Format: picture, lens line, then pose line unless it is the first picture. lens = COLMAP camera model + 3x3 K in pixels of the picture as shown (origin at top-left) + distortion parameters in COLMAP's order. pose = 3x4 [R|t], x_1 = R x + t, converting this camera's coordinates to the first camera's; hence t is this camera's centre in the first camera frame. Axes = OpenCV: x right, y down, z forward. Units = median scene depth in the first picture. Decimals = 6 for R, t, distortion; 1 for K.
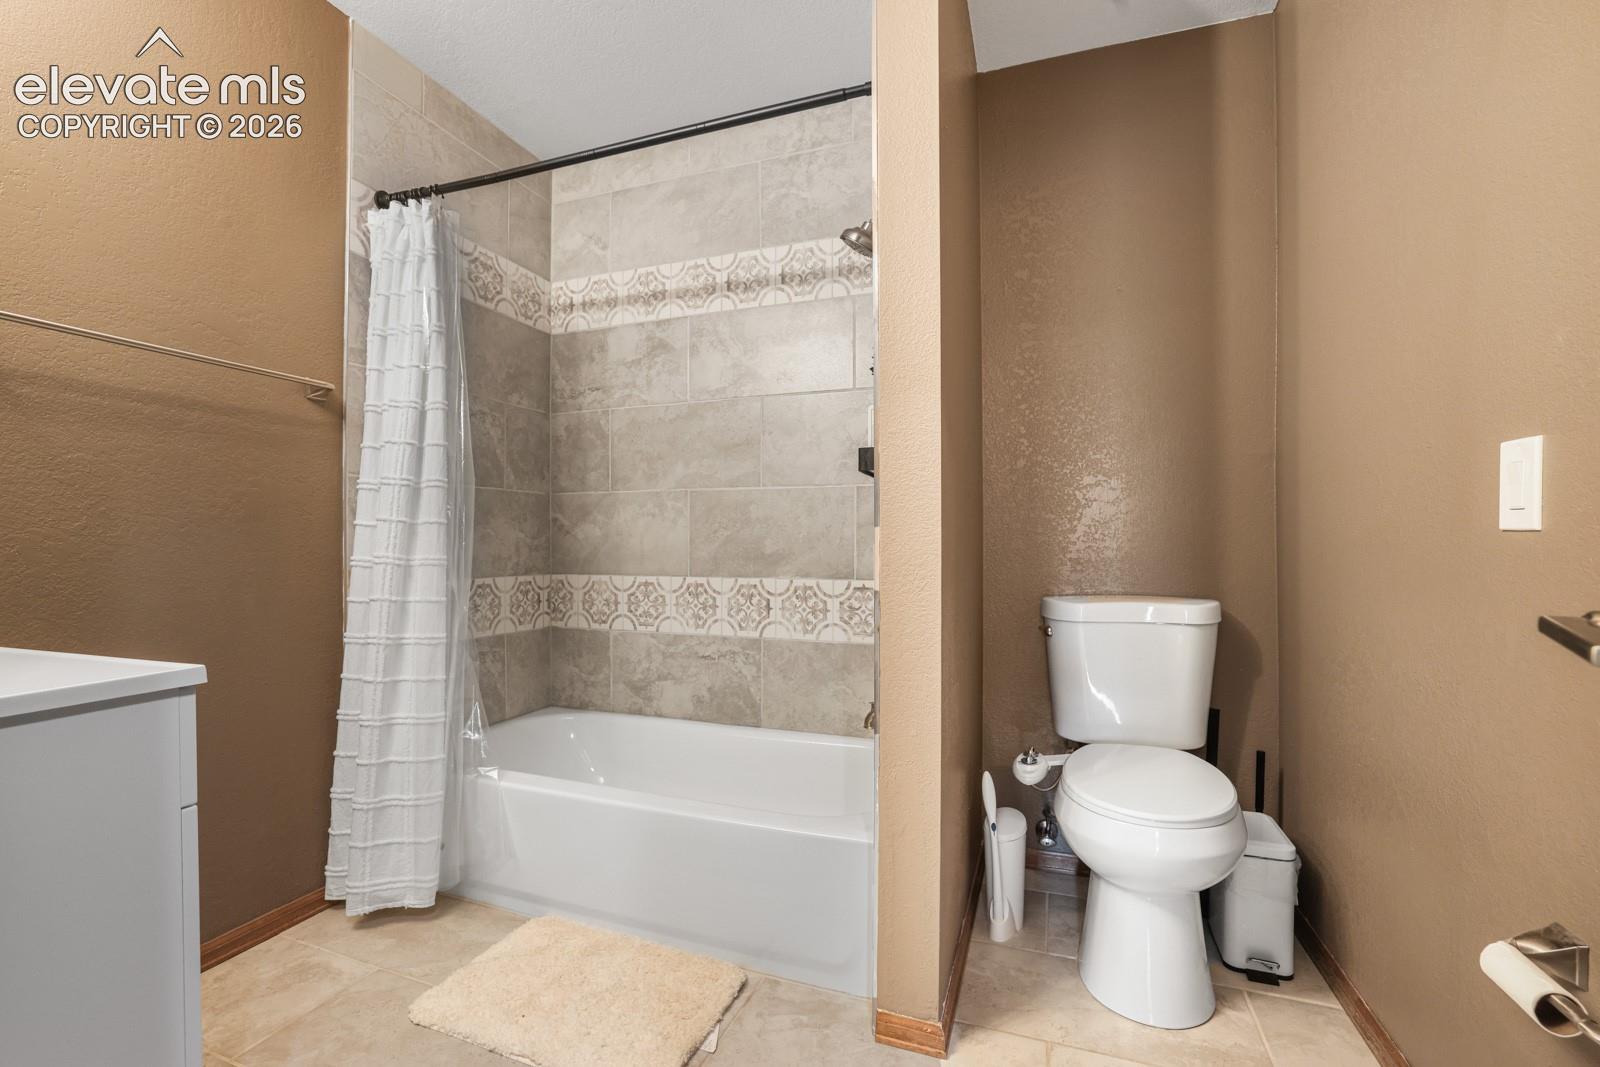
lens RADIAL K [[699.7, 0, 800.0], [0, 699.7, 533.5], [0, 0, 1]] dist [-0.000437, 0.000199]
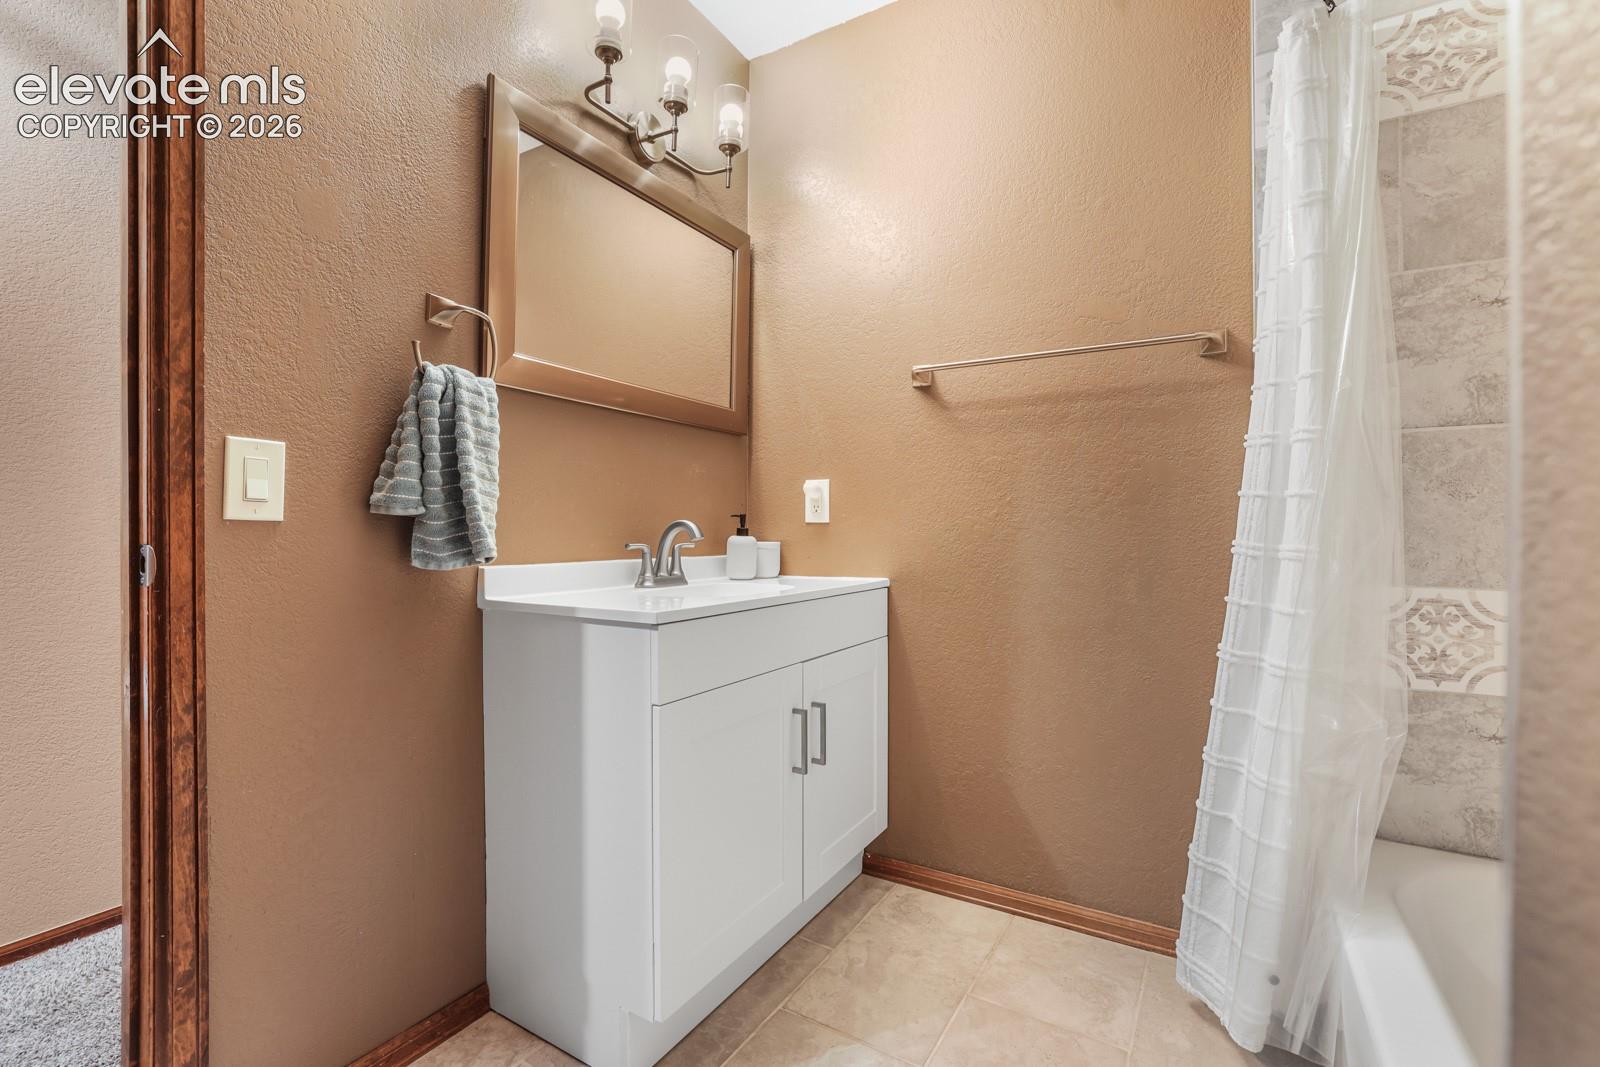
lens RADIAL K [[699.7, 0, 800.0], [0, 699.7, 533.5], [0, 0, 1]] dist [-0.000437, 0.000199]
pose [[-0.194310, 0.007480, -0.980912, 0.092327], [0.011920, 0.999915, 0.005264, 0.004923], [0.980868, -0.010669, -0.194383, 0.279841]]
